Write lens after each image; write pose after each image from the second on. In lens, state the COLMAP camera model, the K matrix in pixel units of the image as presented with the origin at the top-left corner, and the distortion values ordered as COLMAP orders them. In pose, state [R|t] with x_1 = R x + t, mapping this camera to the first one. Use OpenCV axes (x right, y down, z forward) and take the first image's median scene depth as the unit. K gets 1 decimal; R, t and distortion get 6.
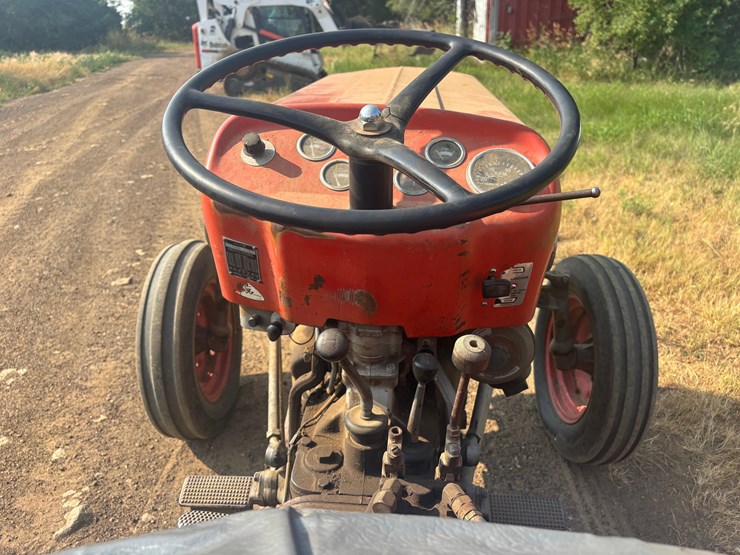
lens RADIAL K [[563.2, 0, 368.3], [0, 563.2, 277.9], [0, 0, 1]] dist [0.052299, -0.054262]
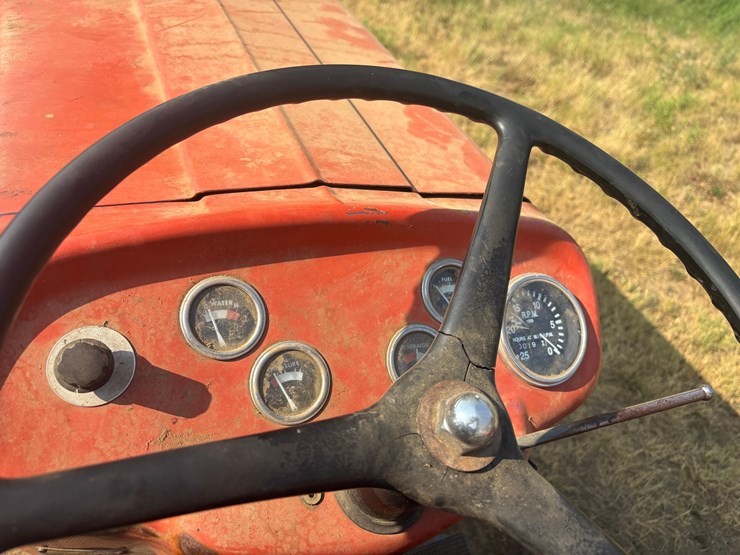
lens RADIAL K [[563.2, 0, 368.3], [0, 563.2, 277.9], [0, 0, 1]] dist [0.052299, -0.054262]
pose [[0.875318, -0.183726, 0.447283, -0.192459], [0.016315, 0.935700, 0.352420, -0.433914], [-0.483272, -0.301182, 0.822033, 0.564281]]
